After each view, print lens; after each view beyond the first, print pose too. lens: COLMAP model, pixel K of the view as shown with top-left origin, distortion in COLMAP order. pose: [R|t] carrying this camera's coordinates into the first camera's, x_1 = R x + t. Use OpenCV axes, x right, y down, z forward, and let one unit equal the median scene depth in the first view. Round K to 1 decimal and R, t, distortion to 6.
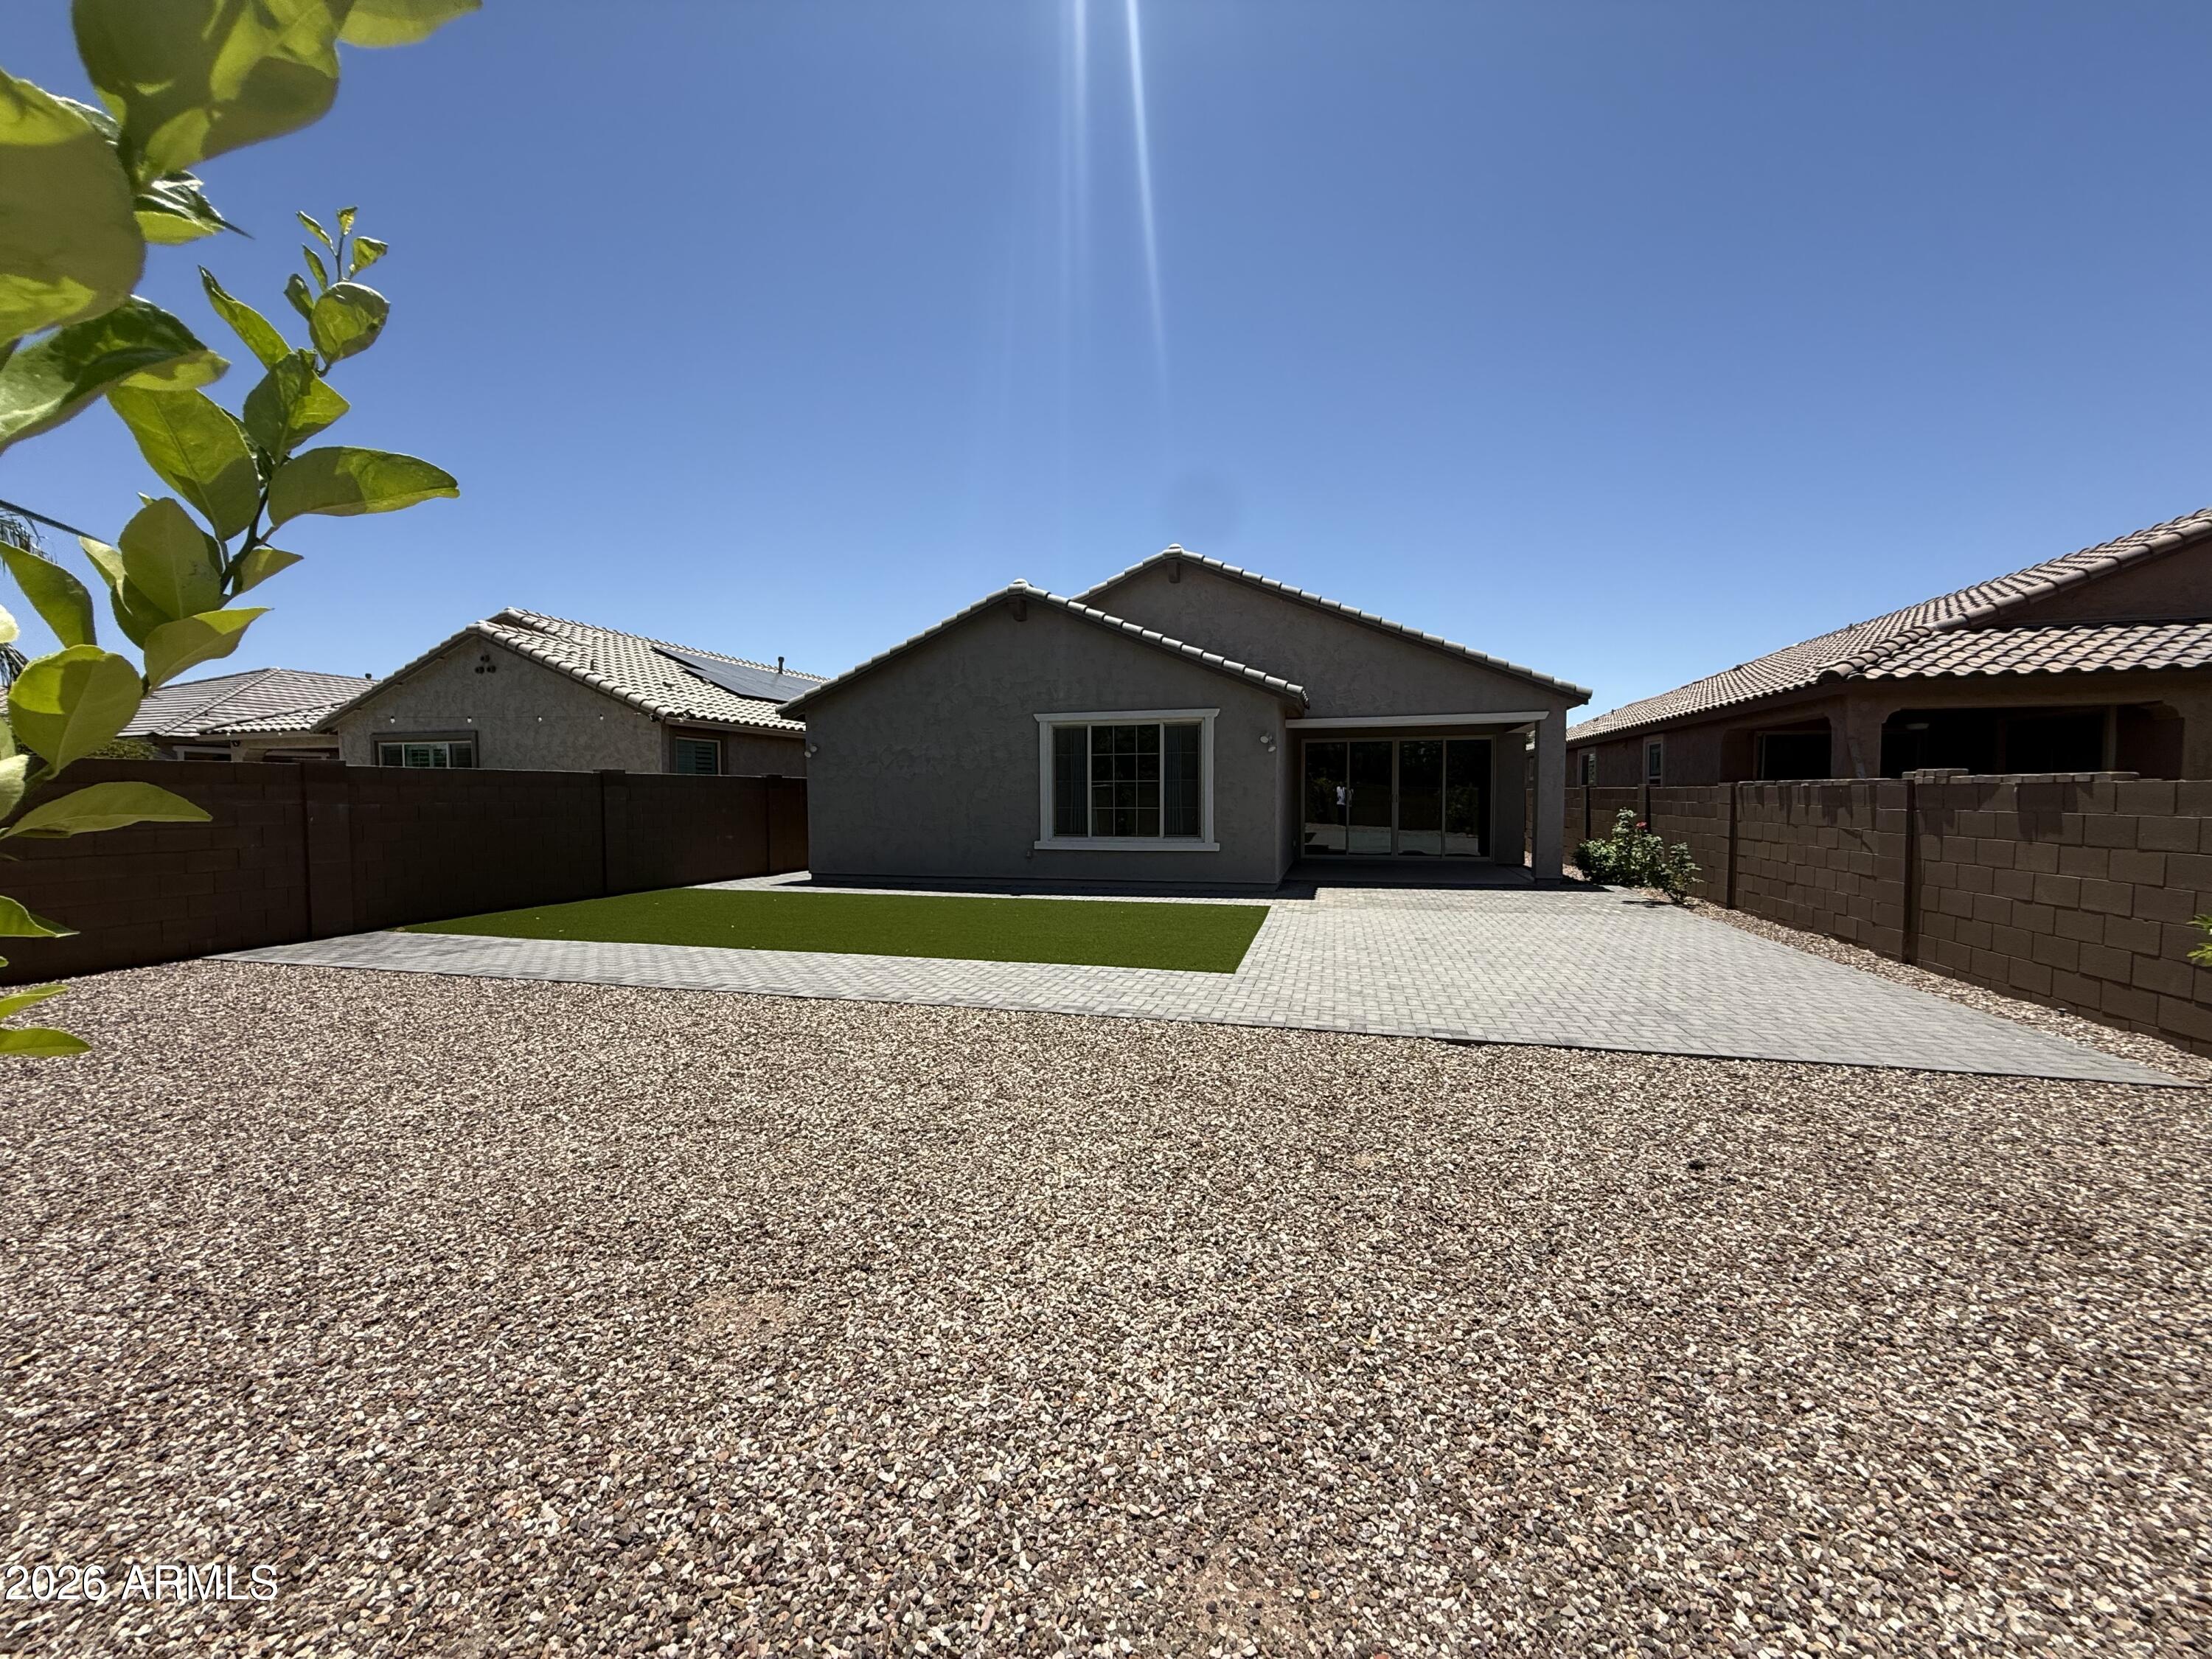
lens RADIAL K [[878.8, 0, 1102.9], [0, 878.8, 833.9], [0, 0, 1]] dist [0.000114, 0.000523]
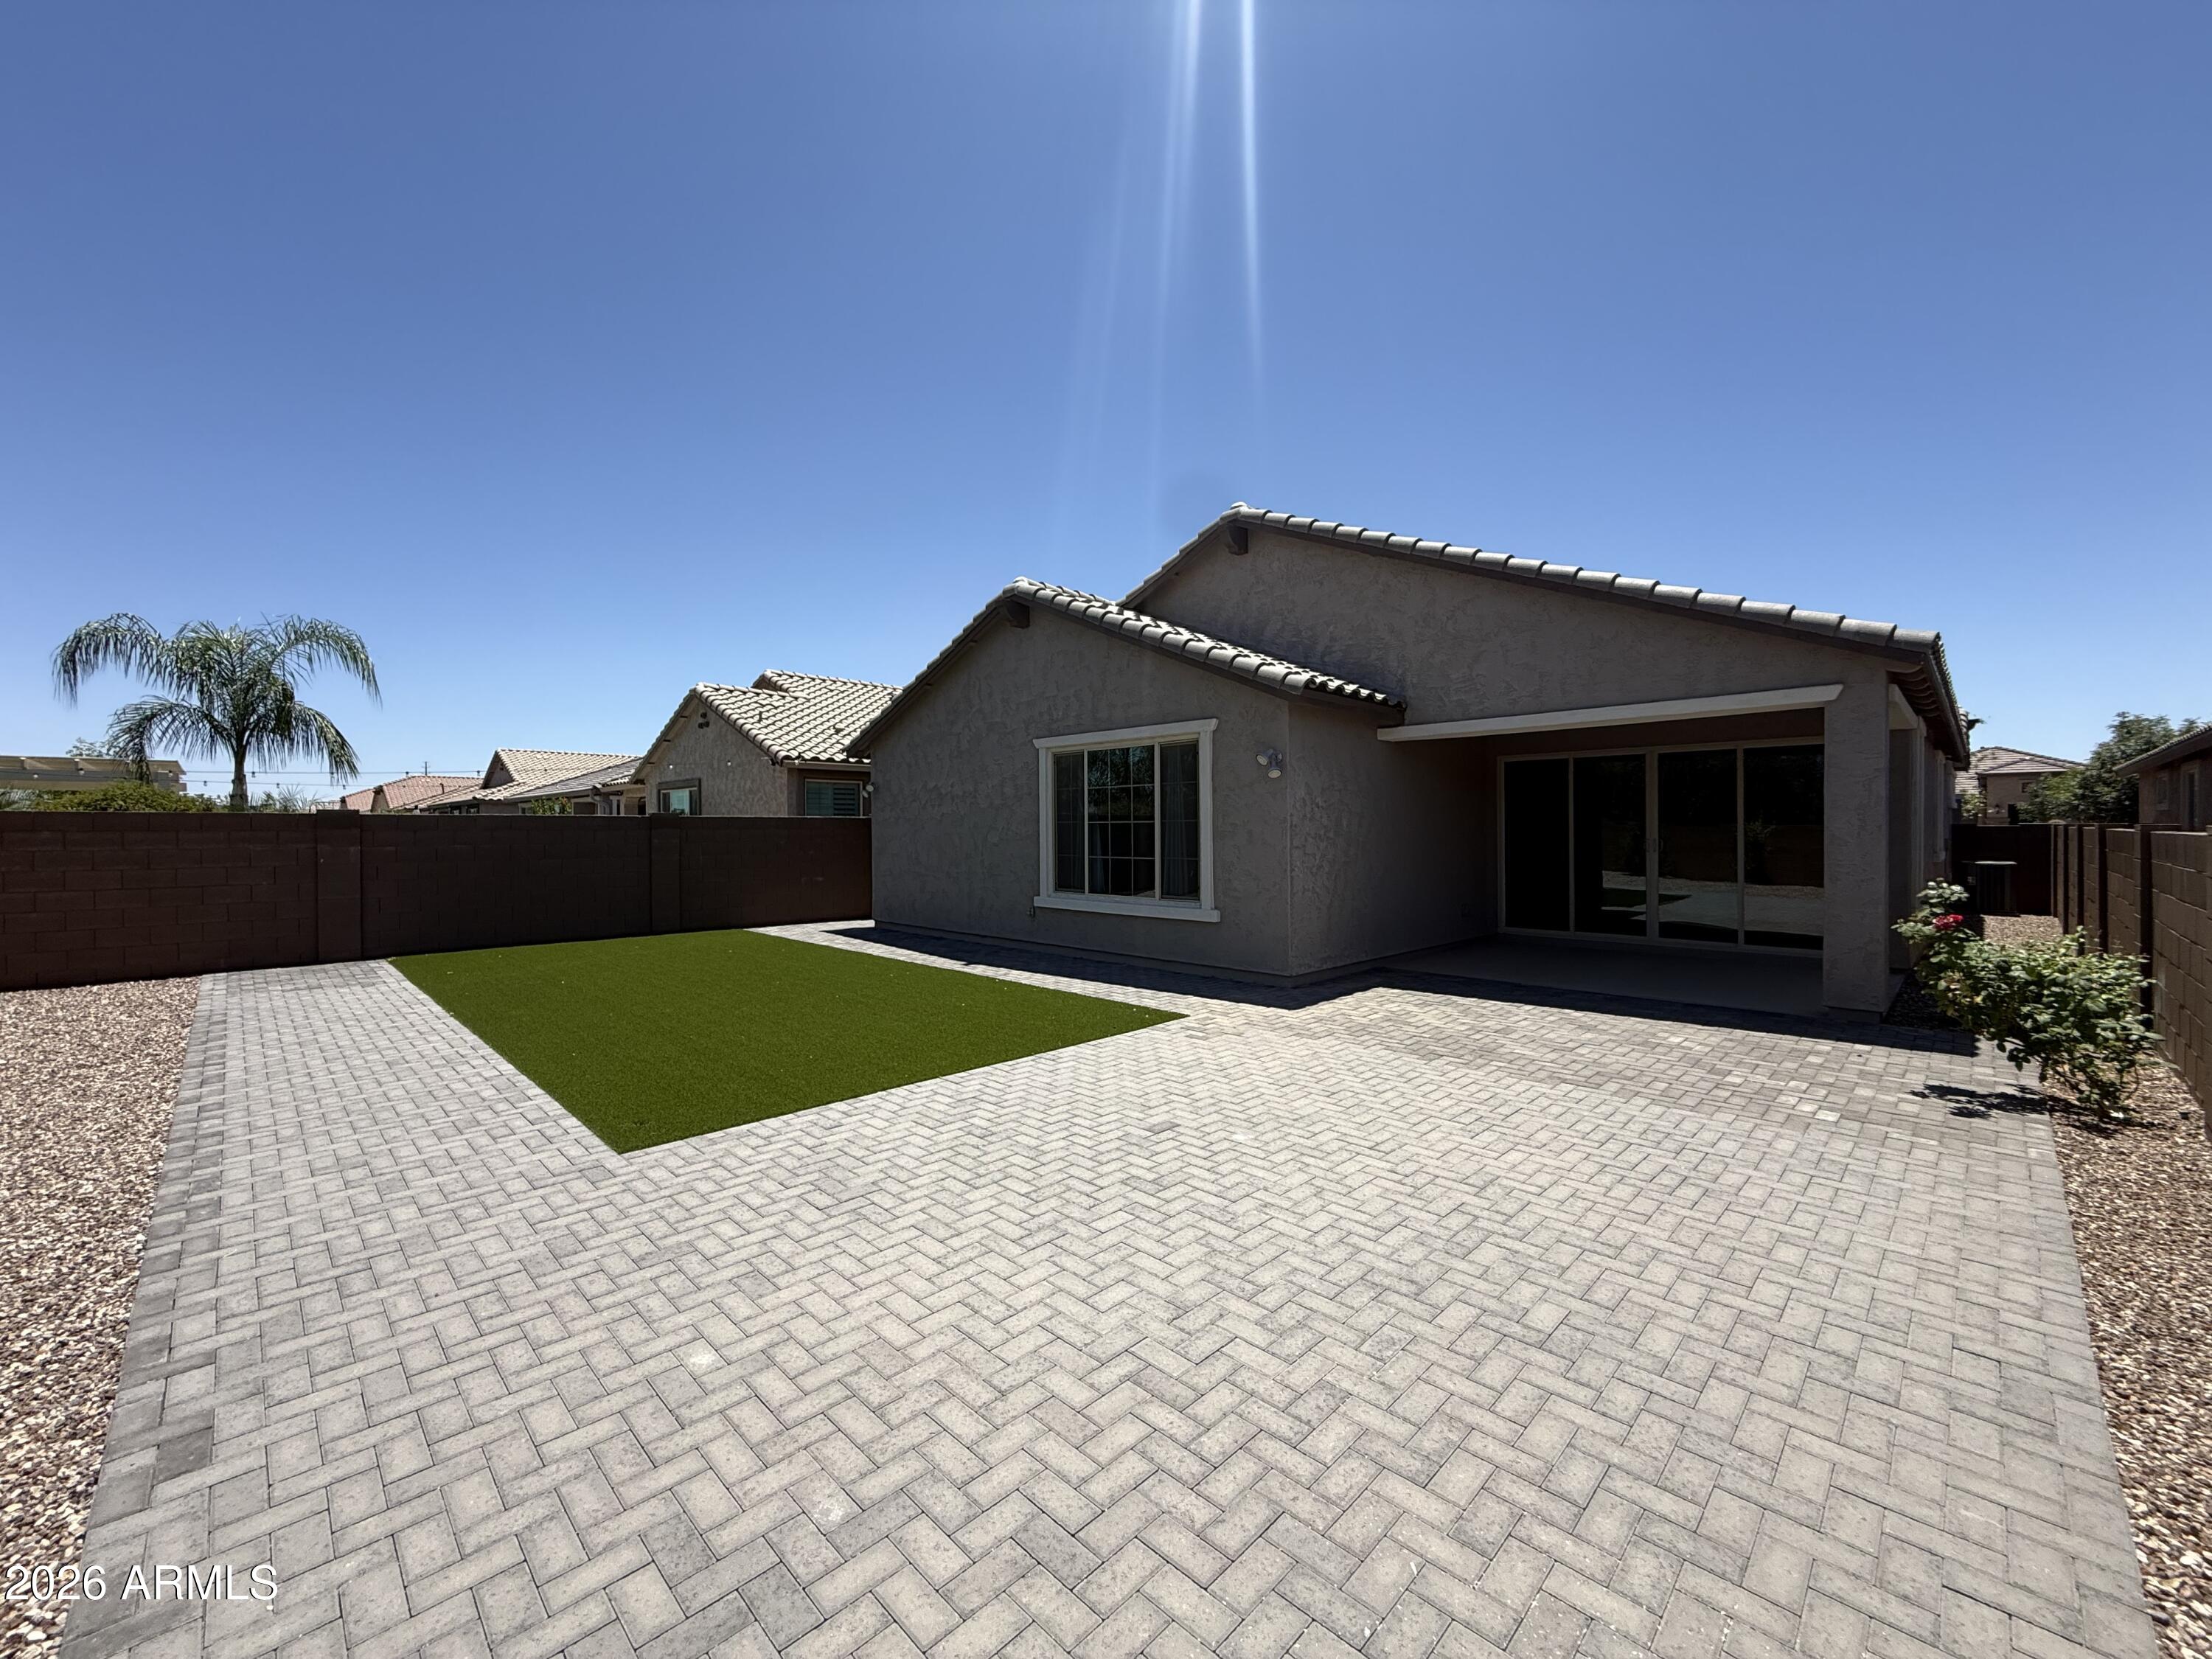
lens RADIAL K [[878.8, 0, 1105.1], [0, 878.8, 831.1], [0, 0, 1]] dist [0.000114, 0.000523]
pose [[0.867166, 0.001496, -0.498017, 0.381197], [-0.023200, 0.999031, -0.037395, -0.023293], [0.497478, 0.043982, 0.866361, 0.334613]]
